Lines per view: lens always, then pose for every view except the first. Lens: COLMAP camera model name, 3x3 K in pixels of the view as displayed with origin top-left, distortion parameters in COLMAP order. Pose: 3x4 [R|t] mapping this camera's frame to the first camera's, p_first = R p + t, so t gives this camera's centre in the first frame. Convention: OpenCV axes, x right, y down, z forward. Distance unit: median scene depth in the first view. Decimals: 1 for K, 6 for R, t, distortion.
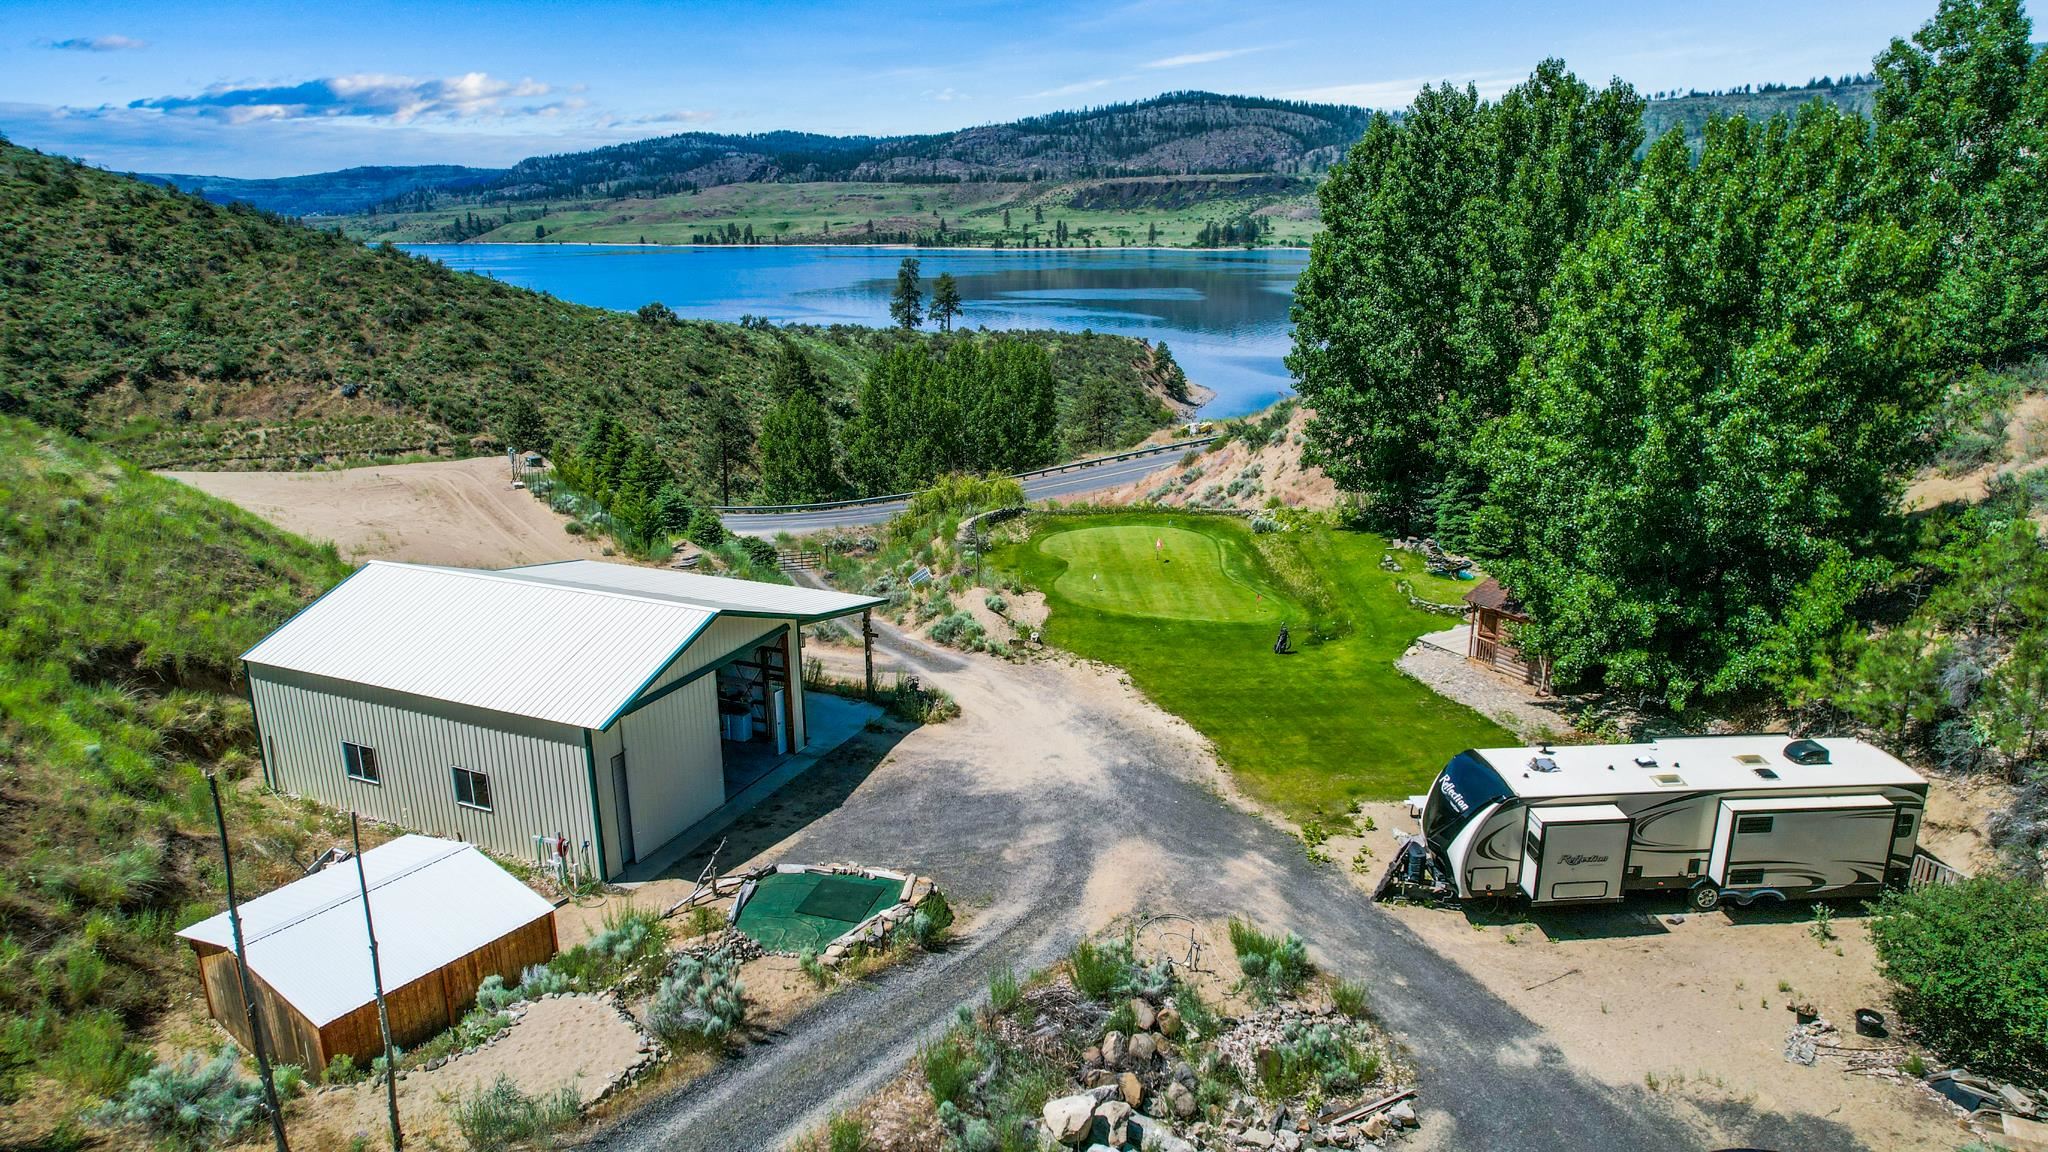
lens RADIAL K [[1294.4, 0, 1020.9], [0, 1294.4, 586.6], [0, 0, 1]] dist [-0.074809, 0.067516]
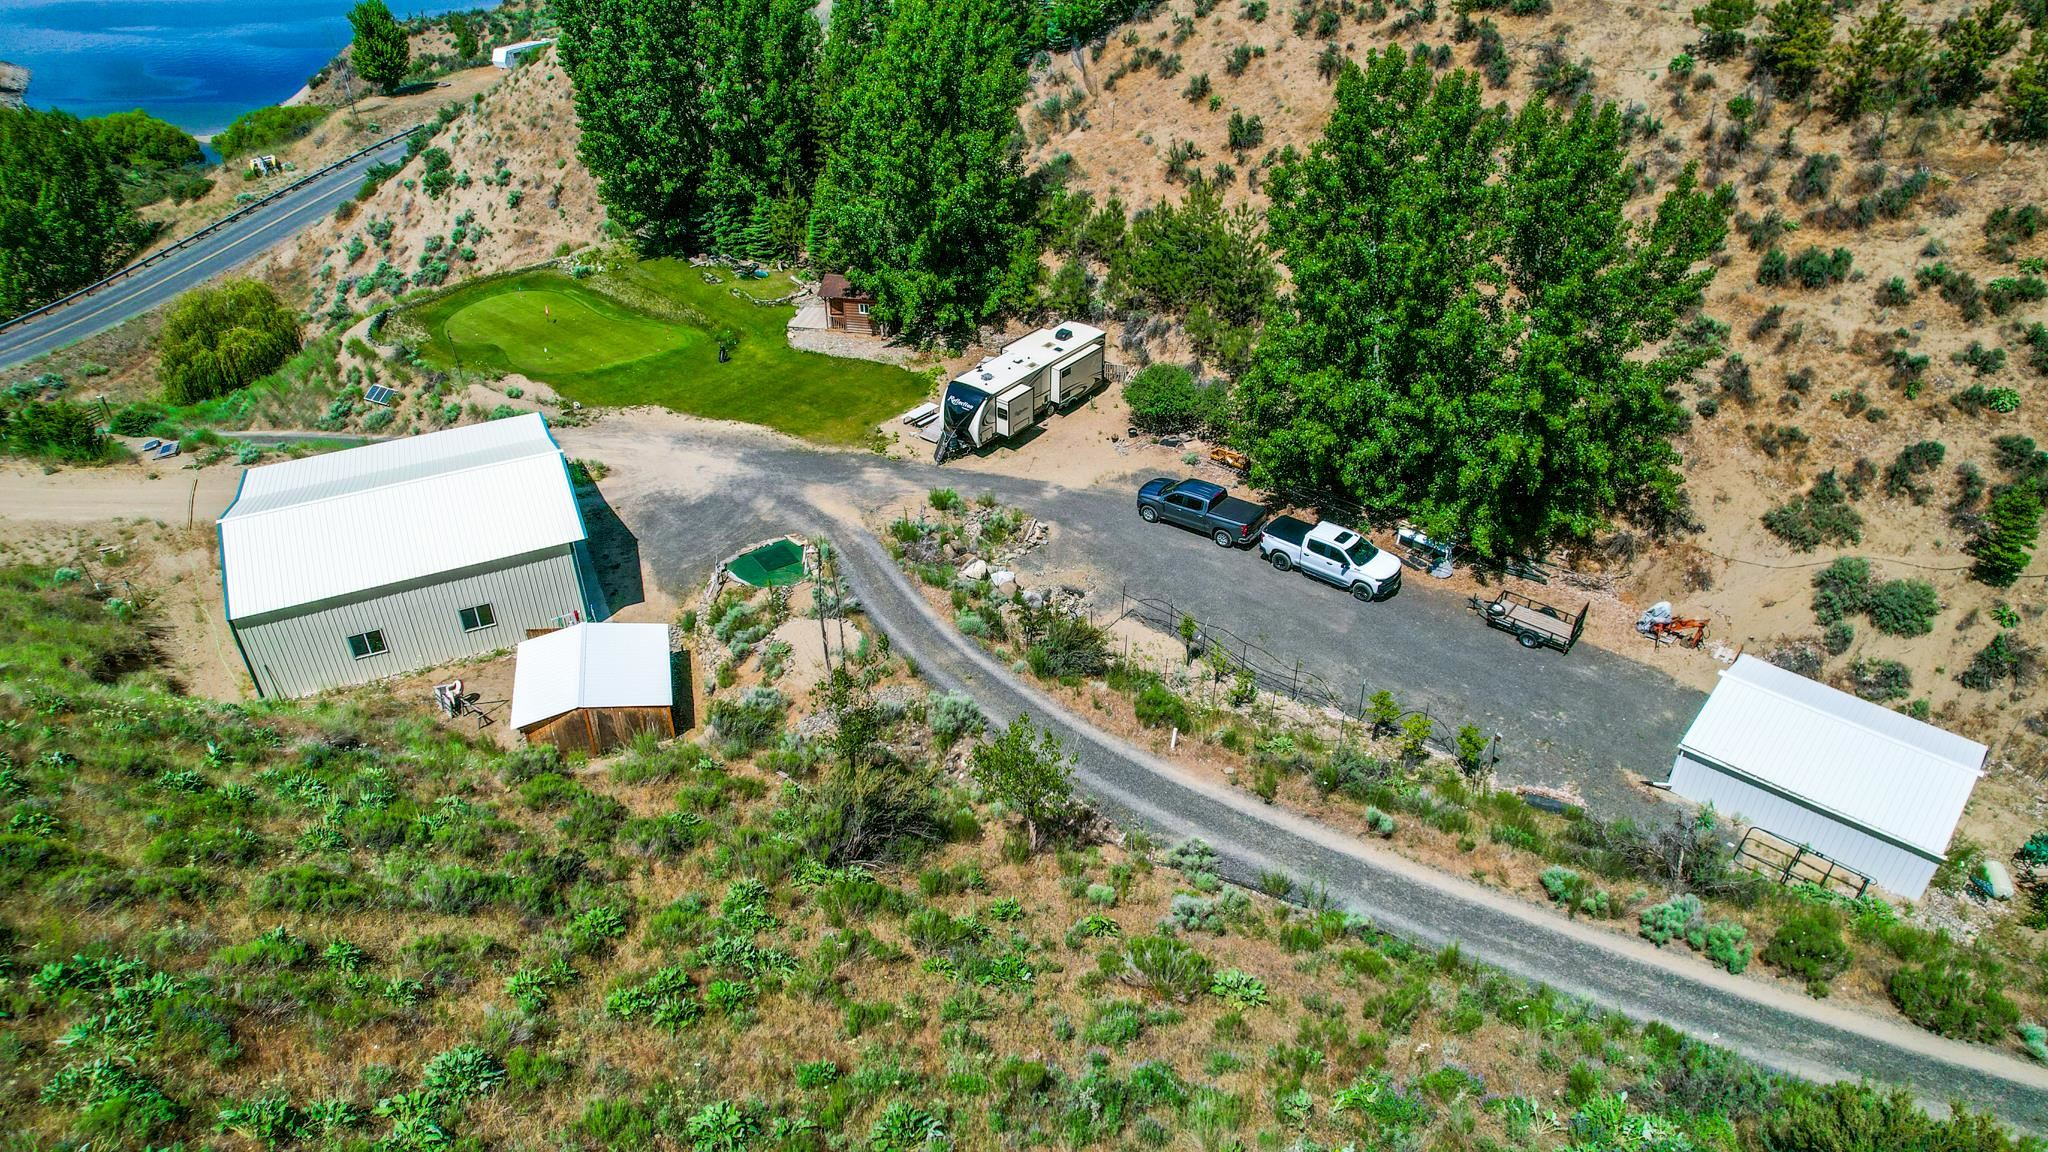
lens RADIAL K [[1294.4, 0, 1006.2], [0, 1294.4, 579.9], [0, 0, 1]] dist [-0.074809, 0.067516]
pose [[0.662221, -0.415824, 0.623341, -0.159041], [0.215488, 0.902431, 0.373073, -0.053123], [-0.717655, -0.112734, 0.687213, -0.082843]]
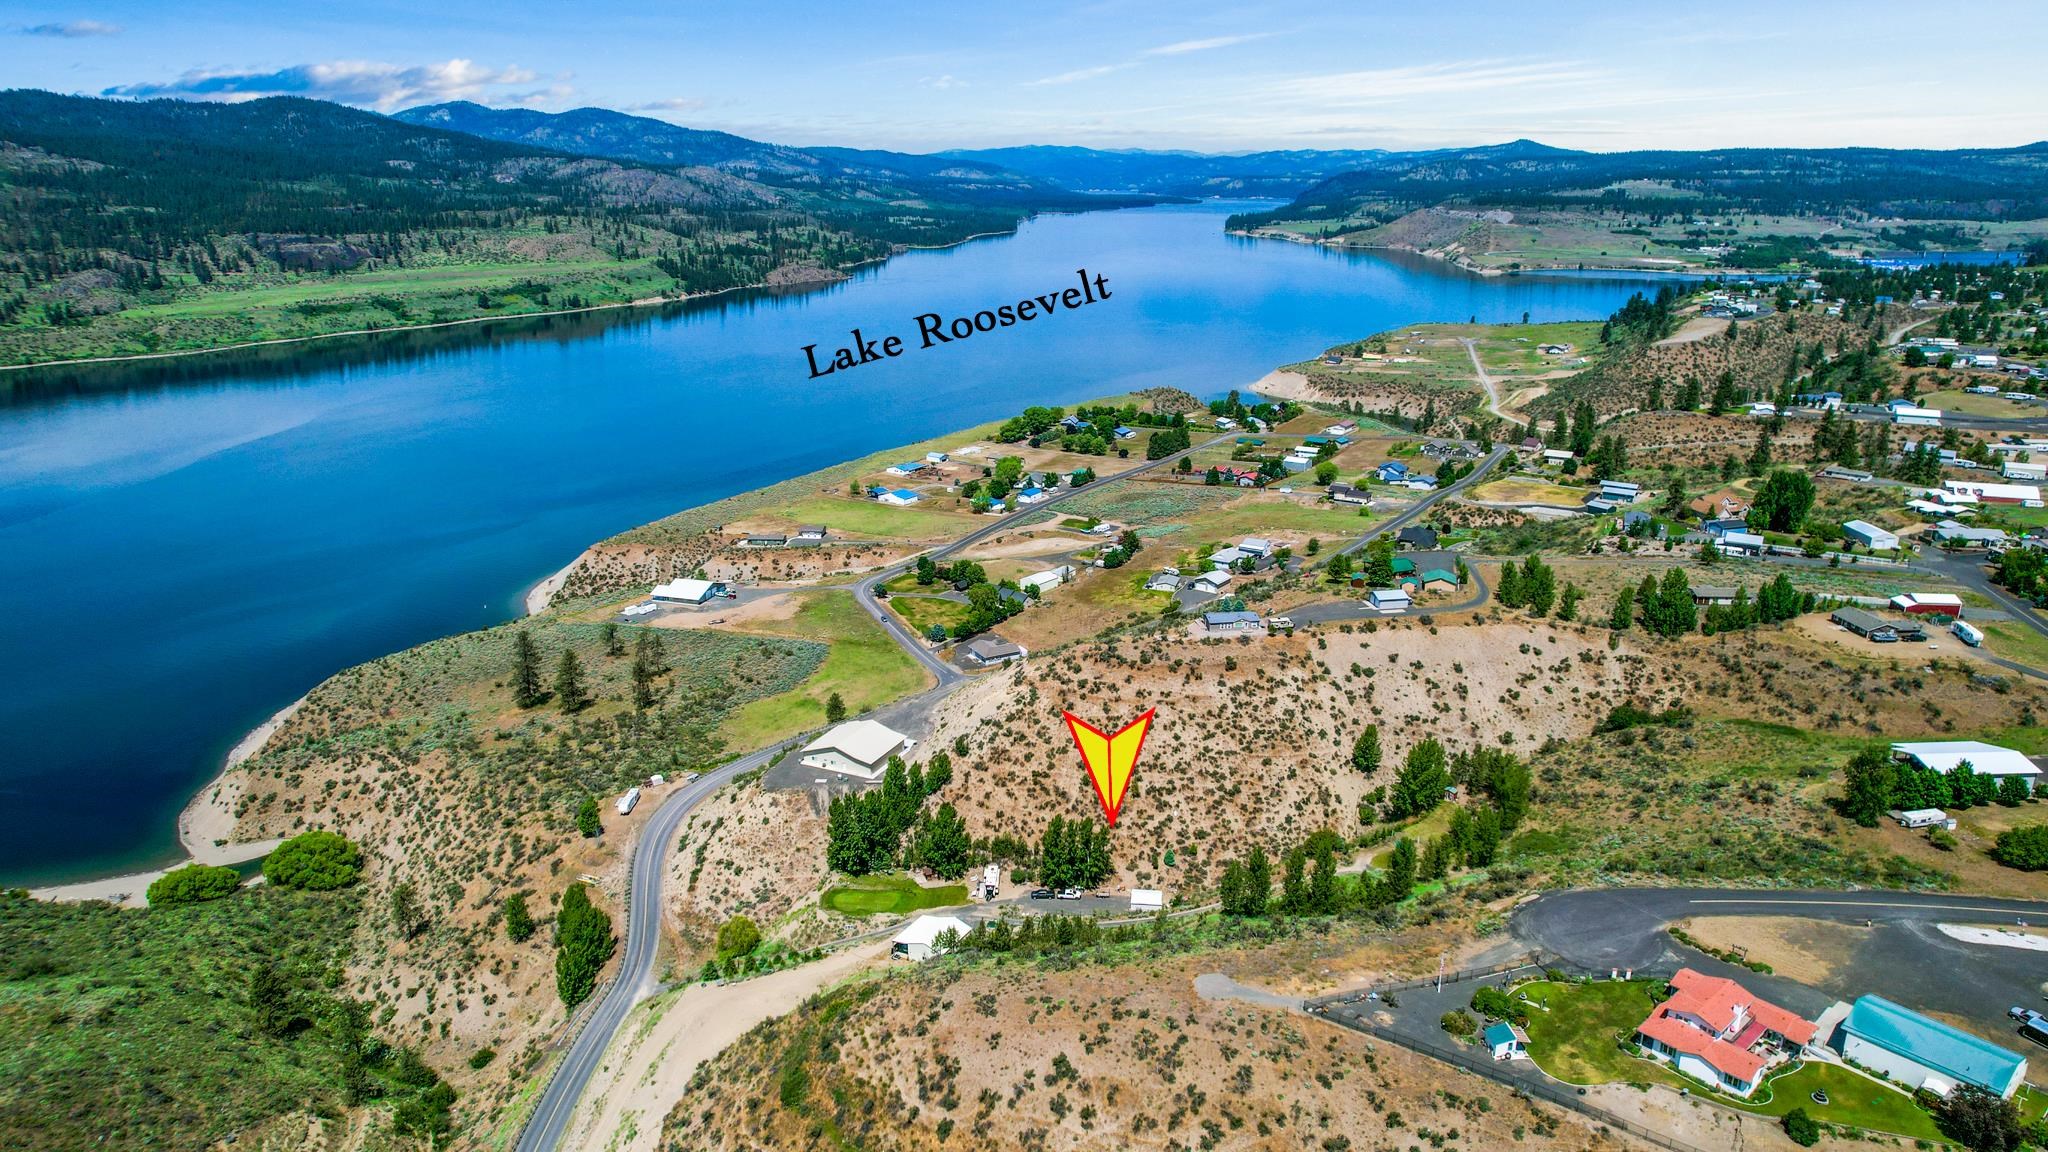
lens RADIAL K [[1294.4, 0, 1020.8], [0, 1294.4, 567.5], [0, 0, 1]] dist [-0.074809, 0.067516]
pose [[0.109333, -0.277137, 0.954590, -1.389491], [0.280853, 0.929829, 0.237781, -0.730989], [-0.953503, 0.242102, 0.179496, -0.278810]]
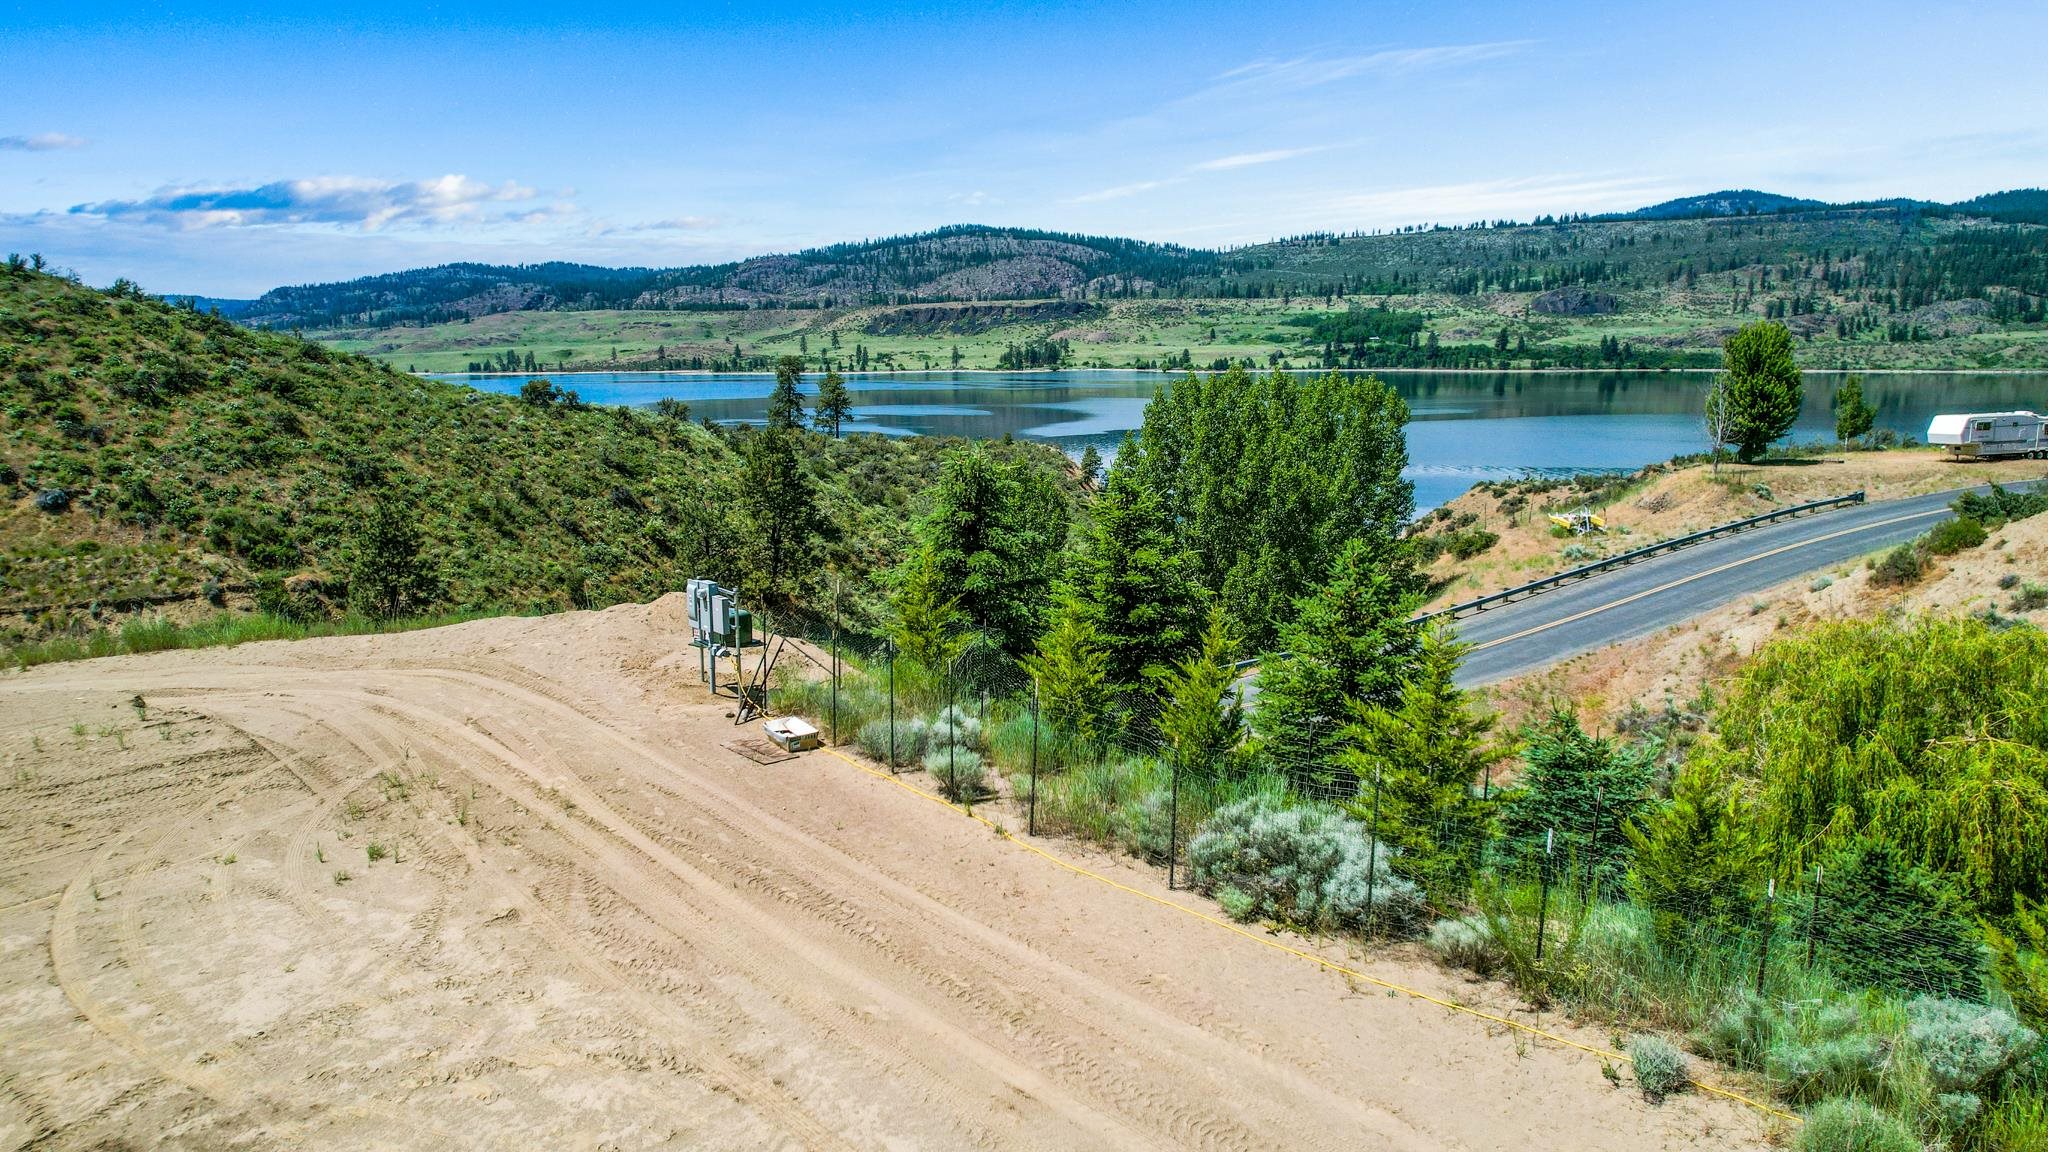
lens RADIAL K [[1294.4, 0, 1015.1], [0, 1294.4, 588.4], [0, 0, 1]] dist [-0.074809, 0.067516]
pose [[0.986567, -0.033889, 0.159805, -0.159508], [0.048997, 0.994593, -0.091569, -0.033900], [-0.155838, 0.098169, 0.982892, 0.310201]]
